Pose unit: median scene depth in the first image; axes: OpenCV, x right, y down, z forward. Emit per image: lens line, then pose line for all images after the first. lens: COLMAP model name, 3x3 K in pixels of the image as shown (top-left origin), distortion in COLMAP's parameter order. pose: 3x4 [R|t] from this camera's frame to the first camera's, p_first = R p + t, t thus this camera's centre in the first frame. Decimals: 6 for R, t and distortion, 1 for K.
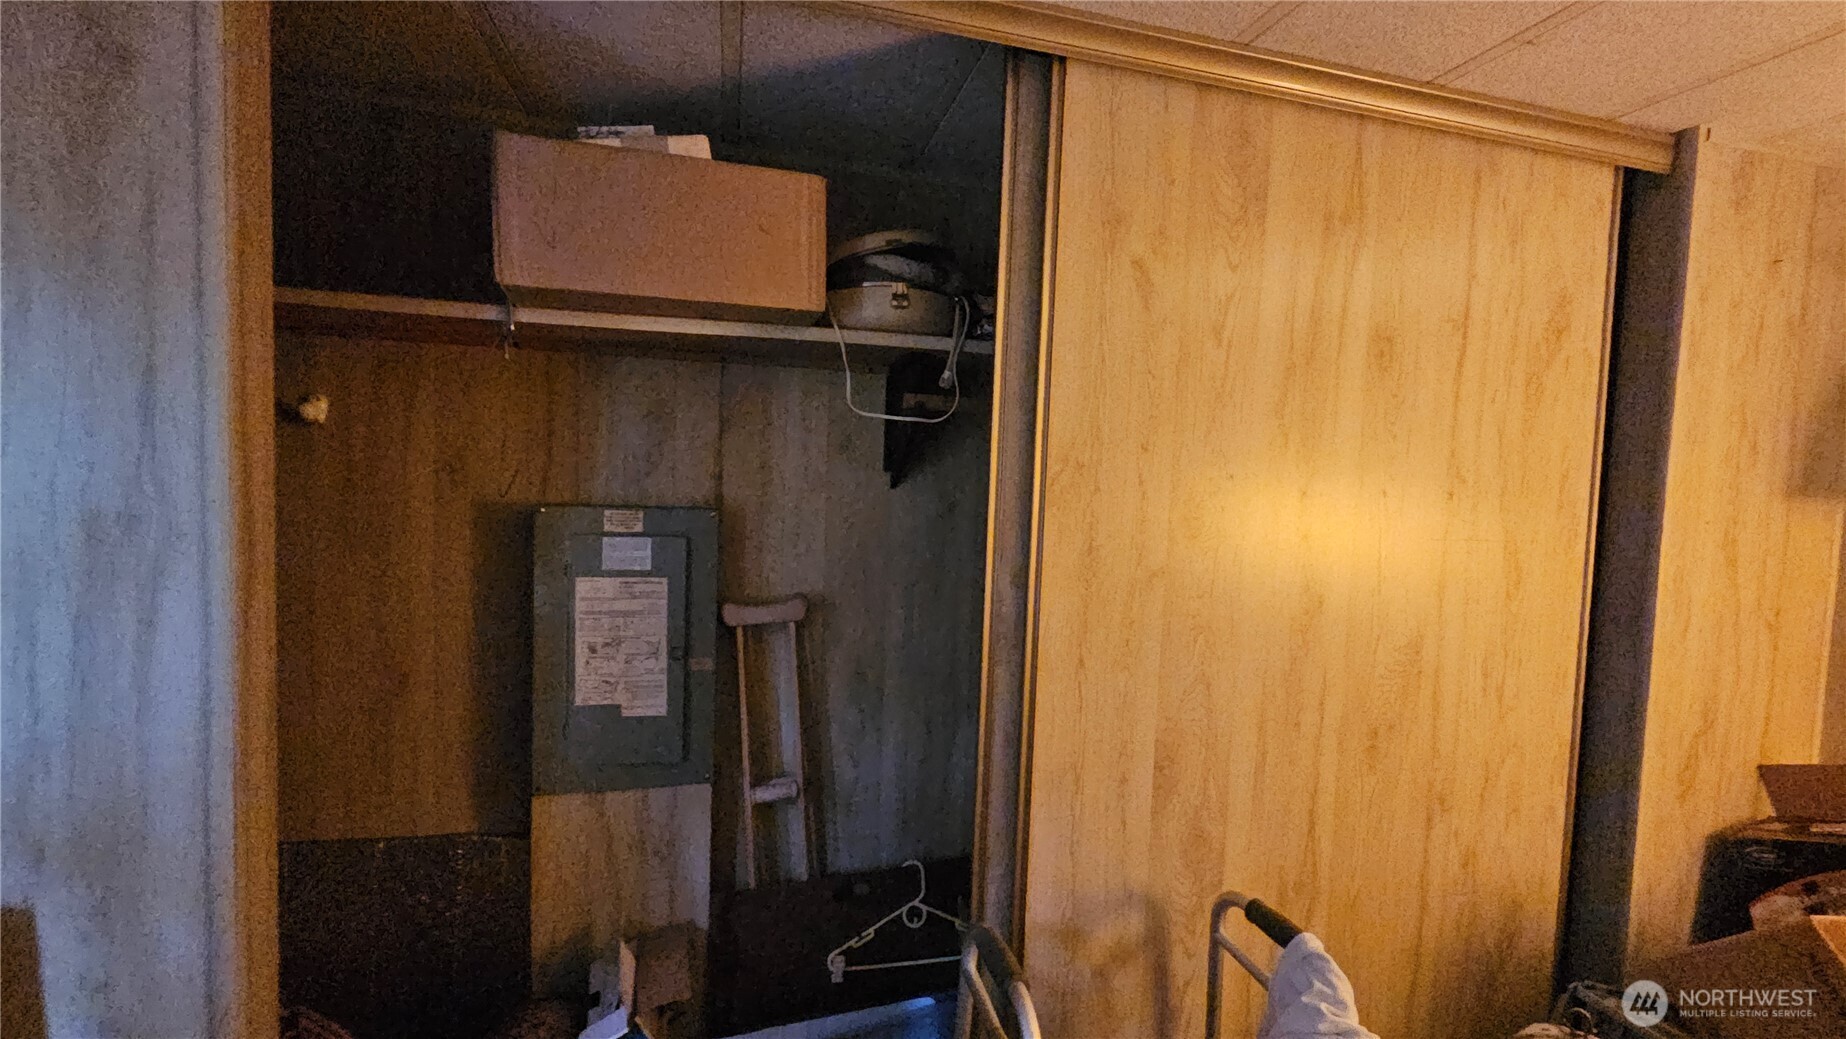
lens RADIAL K [[754.0, 0, 927.9], [0, 754.0, 524.2], [0, 0, 1]] dist [0.002150, -0.000181]
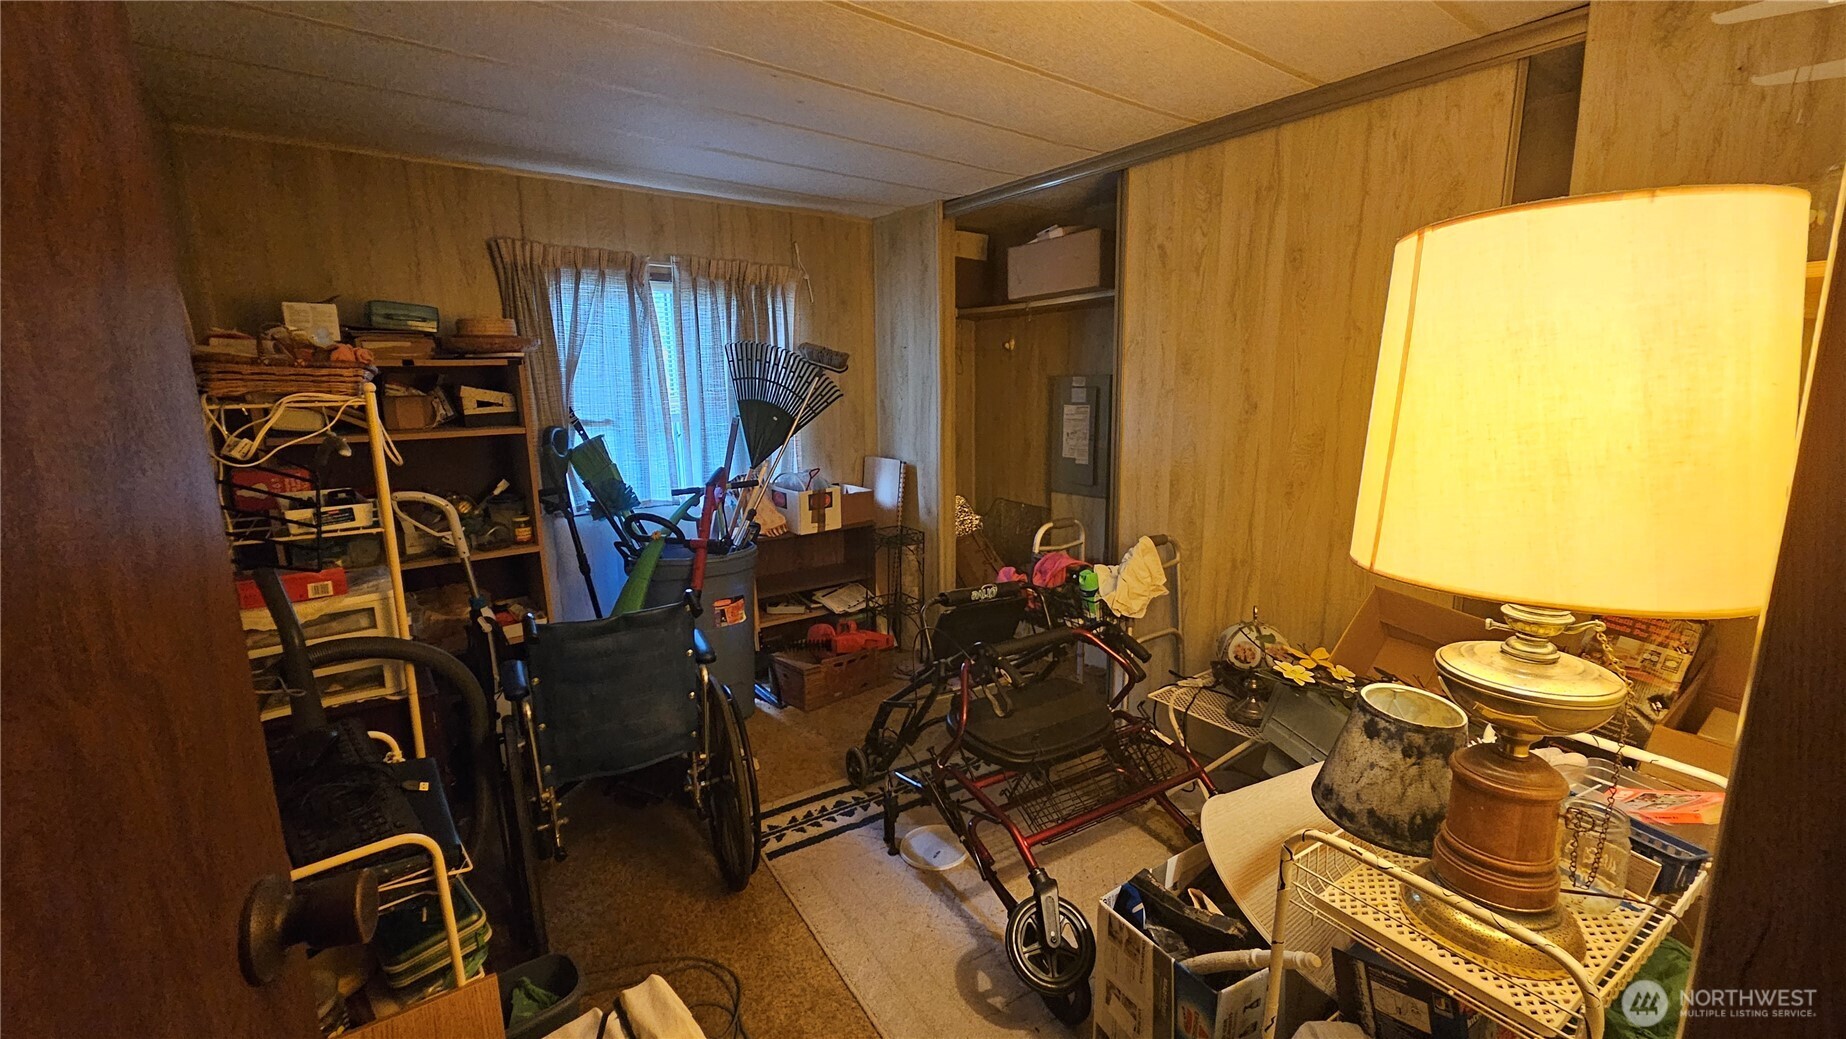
lens RADIAL K [[754.0, 0, 927.9], [0, 754.0, 524.2], [0, 0, 1]] dist [0.002150, -0.000181]
pose [[0.394724, 0.130994, -0.909414, 1.869222], [-0.022570, 0.990868, 0.132930, 0.157465], [0.918523, -0.031945, 0.394076, -0.449195]]
